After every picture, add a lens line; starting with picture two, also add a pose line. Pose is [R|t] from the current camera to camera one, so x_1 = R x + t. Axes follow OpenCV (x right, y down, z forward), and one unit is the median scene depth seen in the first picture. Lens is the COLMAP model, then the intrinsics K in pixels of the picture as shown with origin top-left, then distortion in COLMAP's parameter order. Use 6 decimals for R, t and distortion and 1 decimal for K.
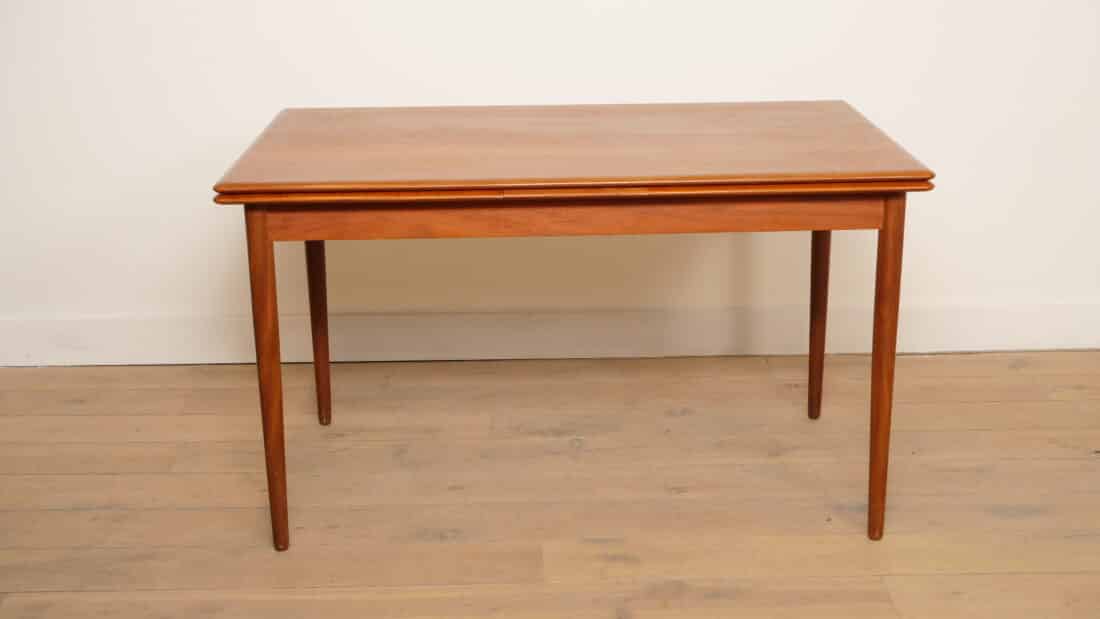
lens RADIAL K [[1509.1, 0, 552.1], [0, 1509.1, 309.7], [0, 0, 1]] dist [0.027028, 0.000000]
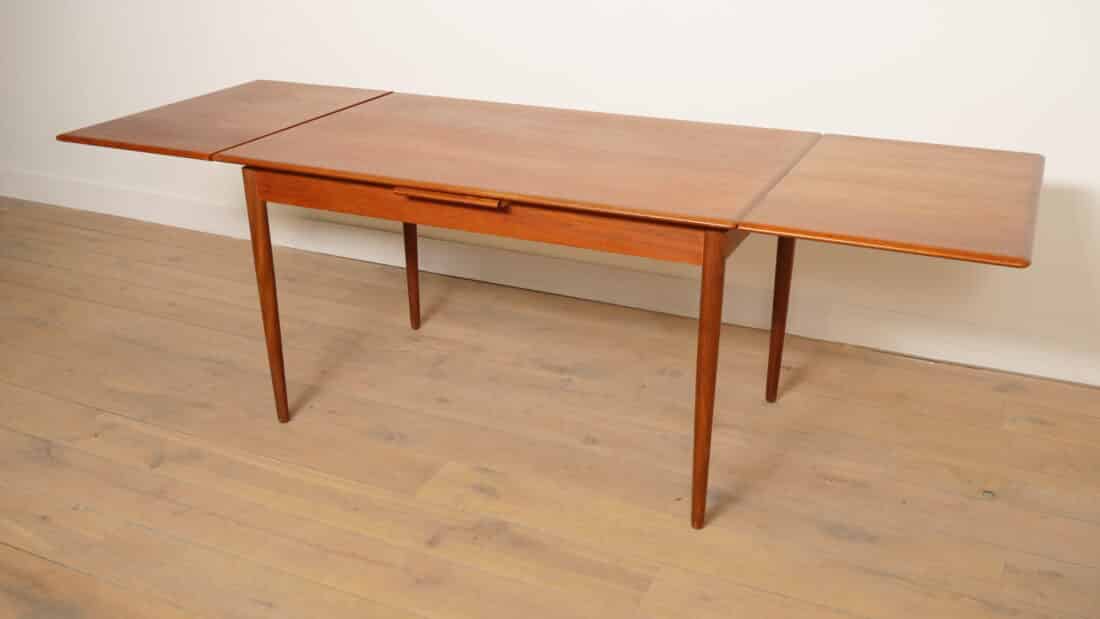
lens RADIAL K [[1041.5, 0, 553.5], [0, 1041.5, 302.4], [0, 0, 1]] dist [-0.014294, 0.000000]
pose [[0.899277, 0.176213, -0.400313, 0.391209], [-0.133440, 0.982151, 0.132567, -0.103417], [0.416527, -0.065797, 0.906739, 0.243403]]
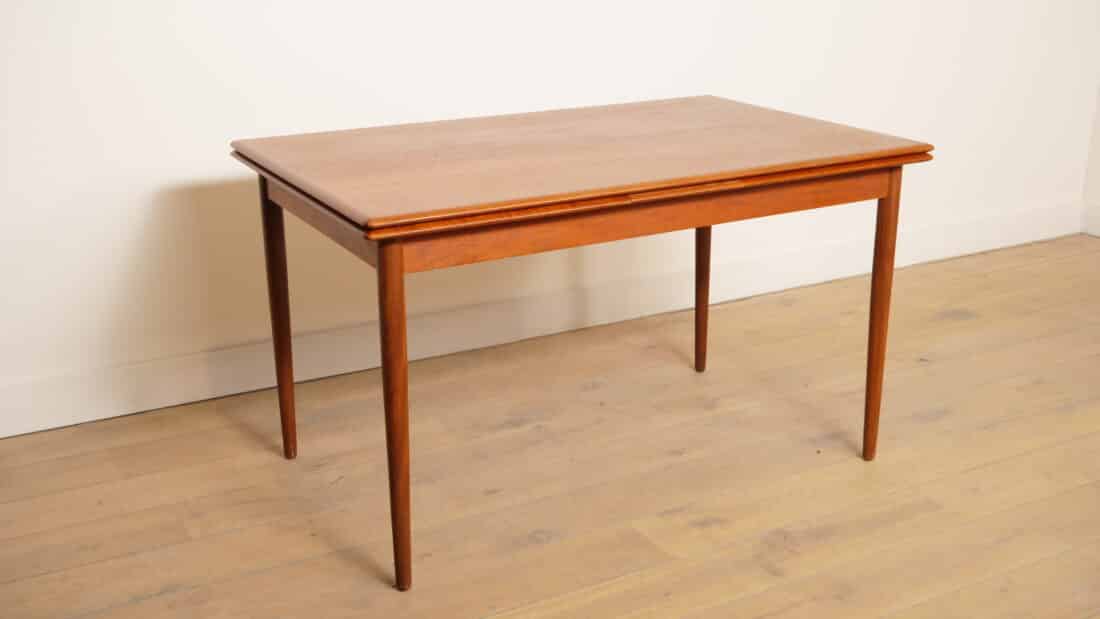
lens RADIAL K [[1276.5, 0, 549.0], [0, 1276.5, 300.2], [0, 0, 1]] dist [-0.014826, 0.000000]
pose [[0.879349, -0.136924, 0.456067, -0.432562], [0.130959, 0.990373, 0.044834, -0.048321], [-0.457816, 0.020301, 0.888815, 0.219542]]
